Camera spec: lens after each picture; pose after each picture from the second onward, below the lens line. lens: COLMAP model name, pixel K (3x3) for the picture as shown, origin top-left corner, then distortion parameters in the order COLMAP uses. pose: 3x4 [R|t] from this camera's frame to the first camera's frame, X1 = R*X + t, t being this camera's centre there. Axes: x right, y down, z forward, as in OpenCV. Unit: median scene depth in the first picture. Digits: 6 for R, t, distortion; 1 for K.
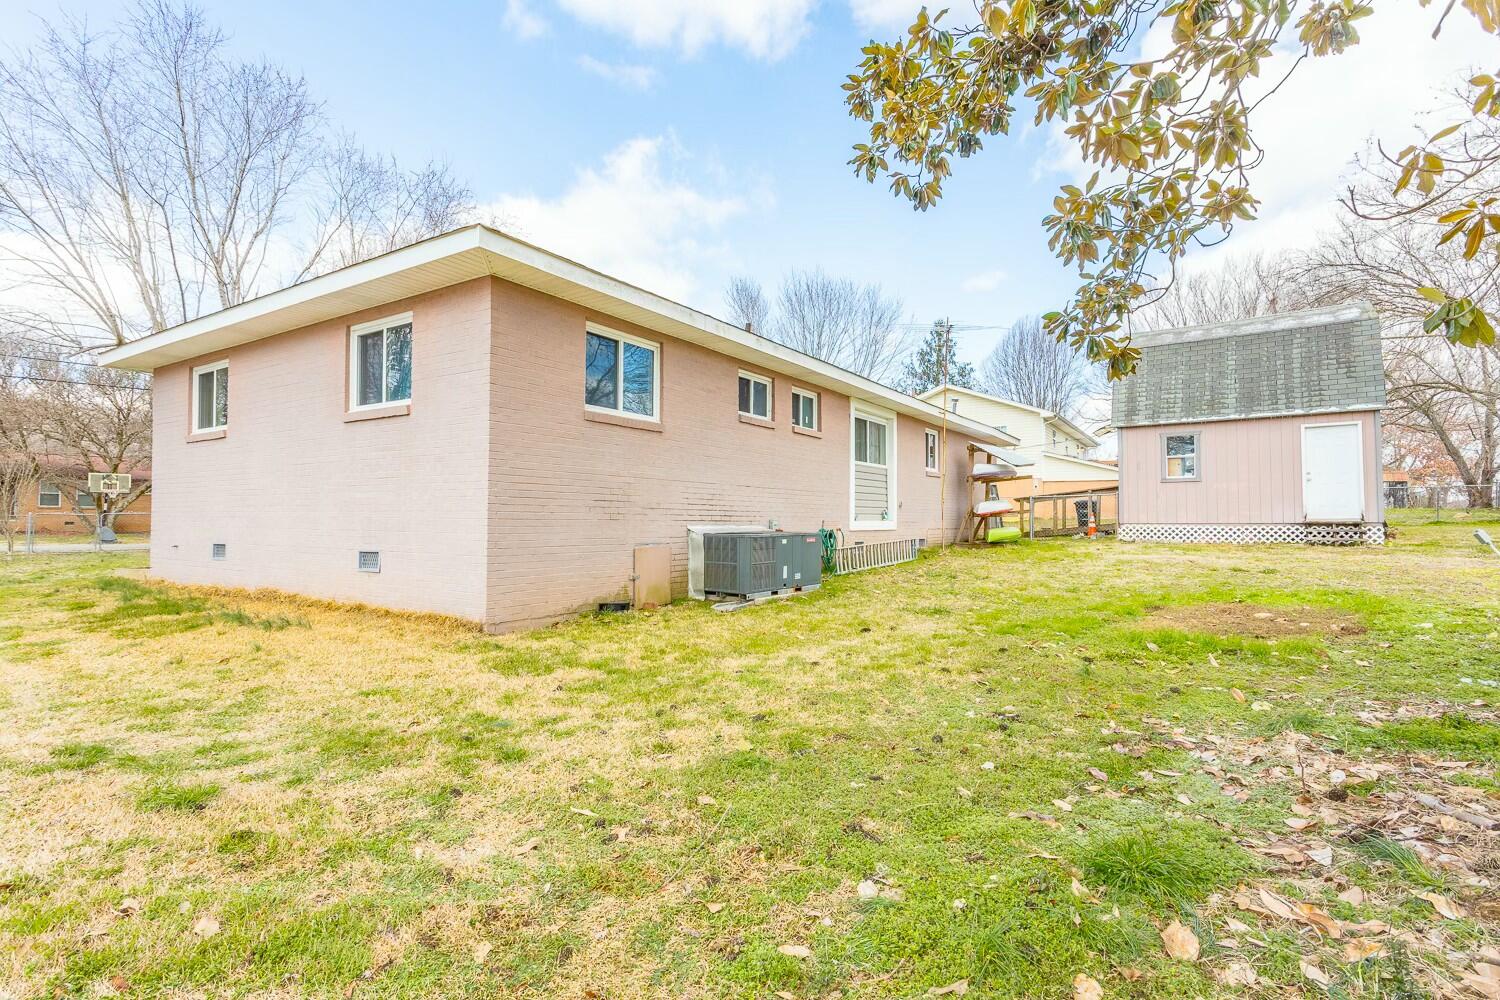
lens RADIAL K [[725.2, 0, 746.2], [0, 725.2, 495.6], [0, 0, 1]] dist [0.001638, 0.001387]
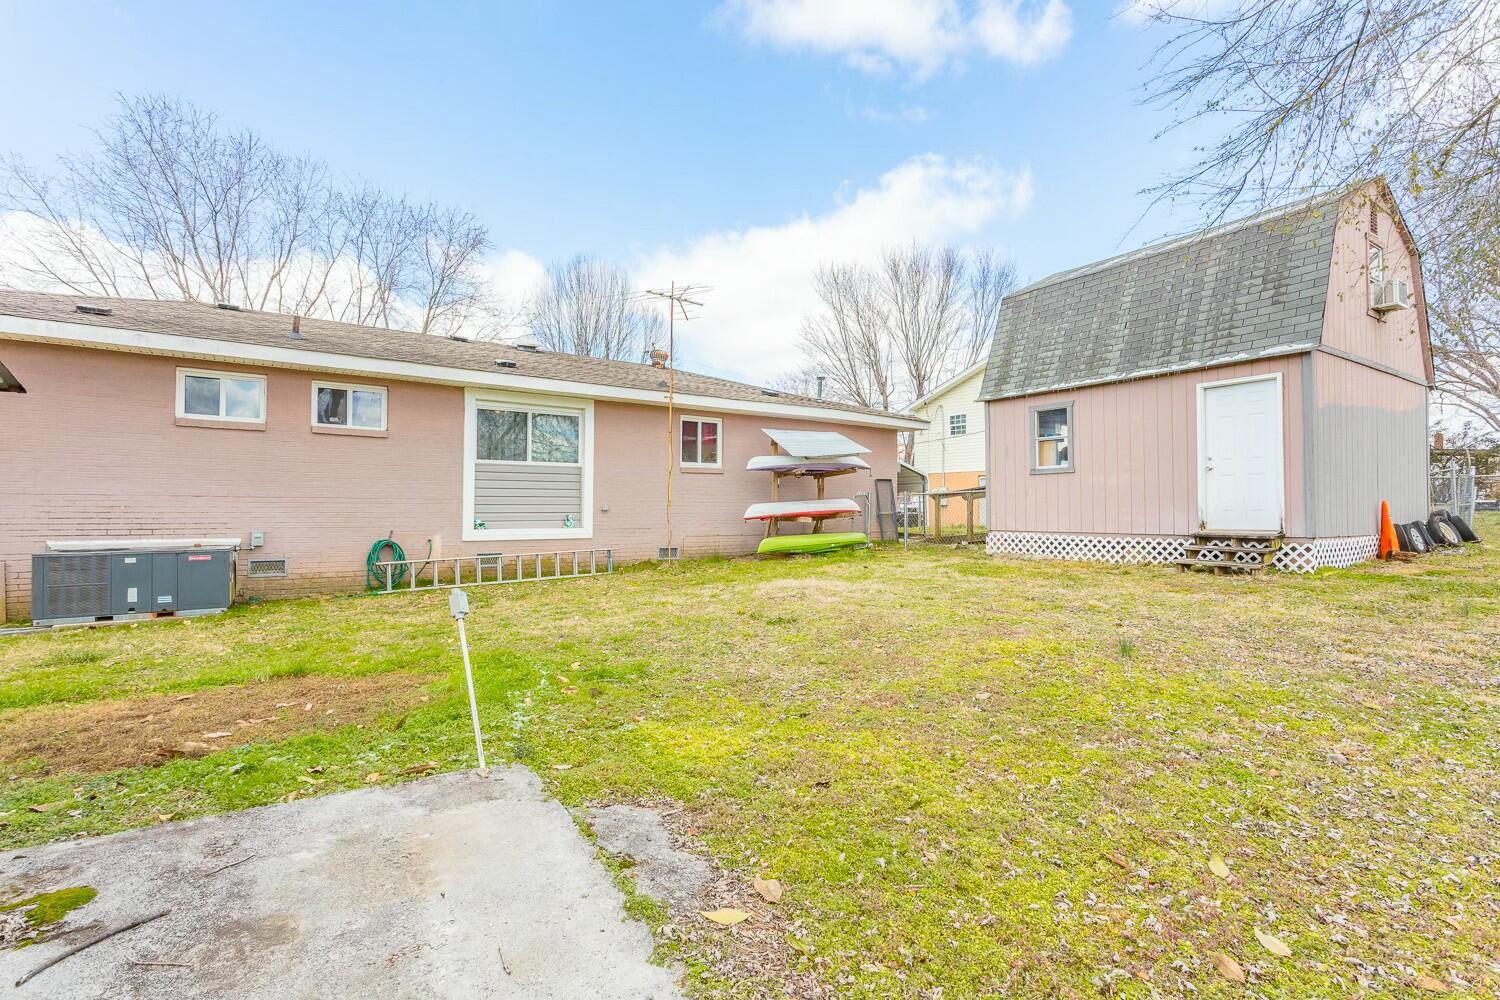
lens RADIAL K [[704.1, 0, 746.0], [0, 704.1, 501.1], [0, 0, 1]] dist [-0.000124, 0.001292]
pose [[0.934427, -0.003424, -0.356139, 0.612673], [0.011434, 0.999727, 0.020388, -0.010577], [0.355972, -0.023124, 0.934211, 0.266573]]
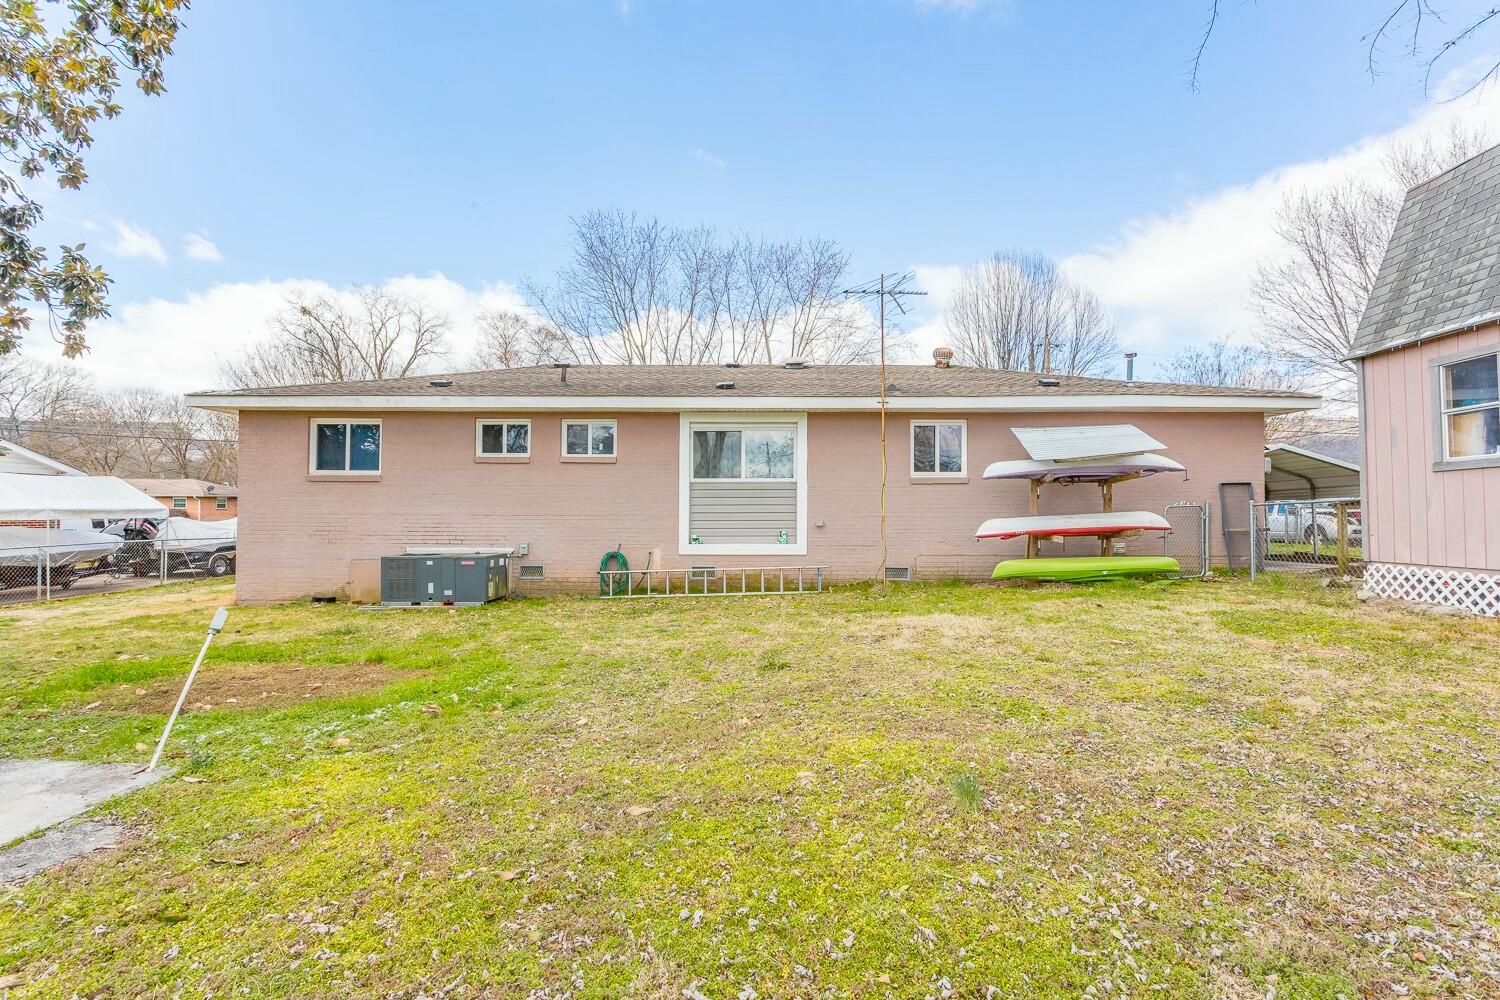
lens RADIAL K [[704.1, 0, 746.0], [0, 704.1, 501.1], [0, 0, 1]] dist [-0.000124, 0.001292]
pose [[0.541278, -0.018433, -0.840642, 0.774547], [0.029363, 0.999564, -0.003011, -0.012802], [0.840331, -0.023054, 0.541583, 0.464008]]
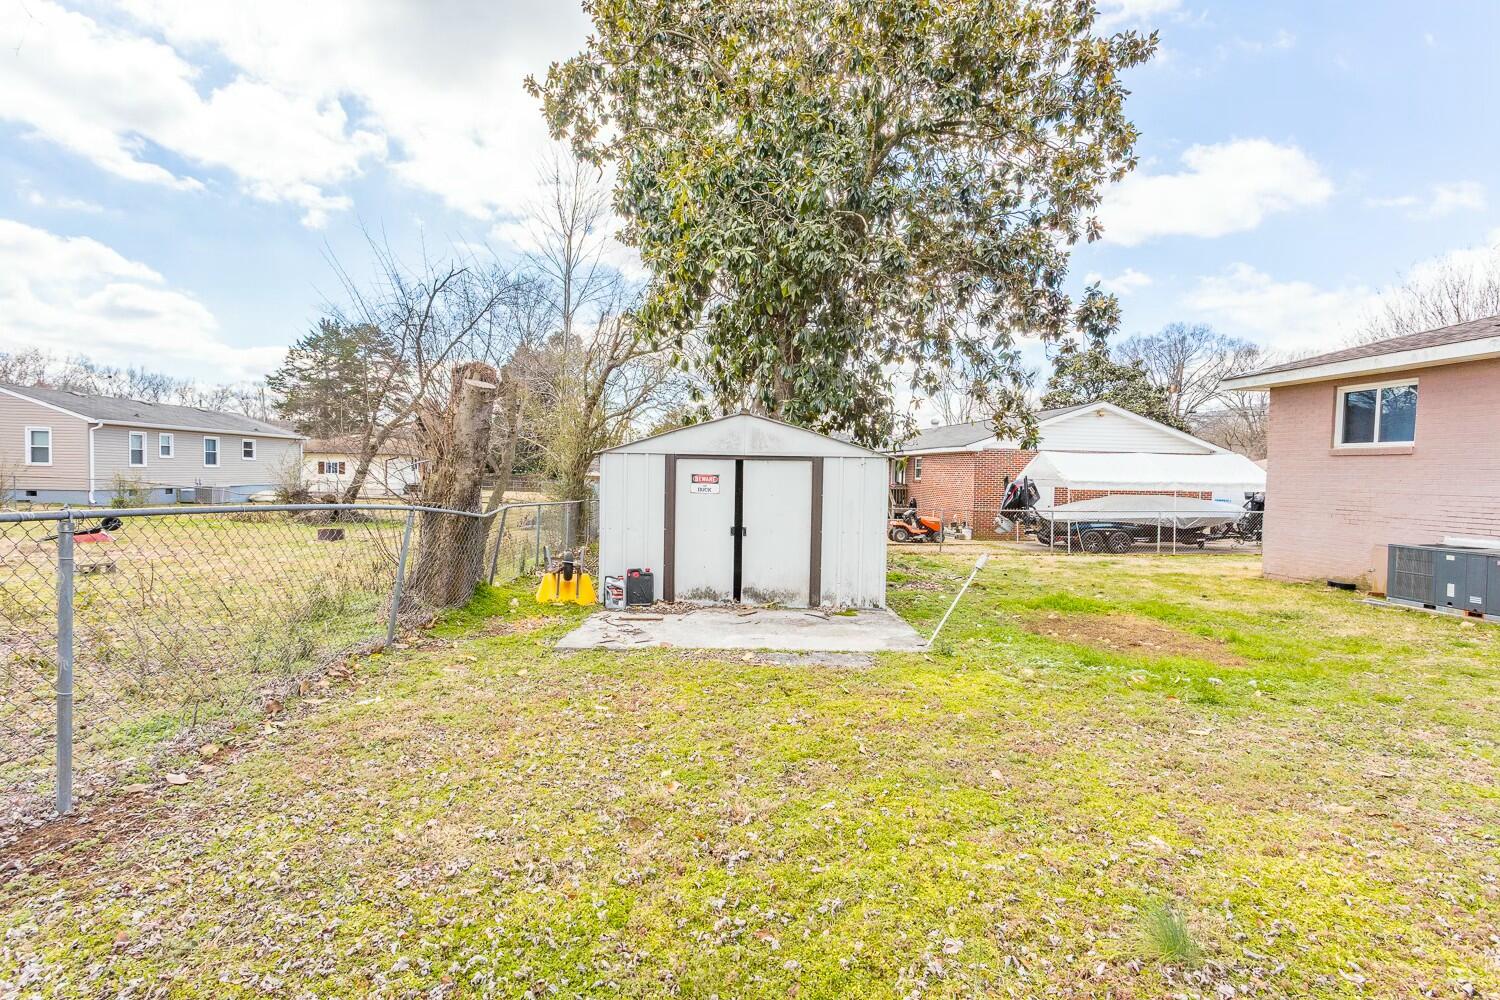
lens RADIAL K [[704.1, 0, 746.0], [0, 704.1, 501.1], [0, 0, 1]] dist [-0.000124, 0.001292]
pose [[-0.769450, 0.006141, -0.638677, 0.783617], [-0.000150, 0.999952, 0.009794, -0.012011], [0.638707, 0.007632, -0.769412, 0.644905]]
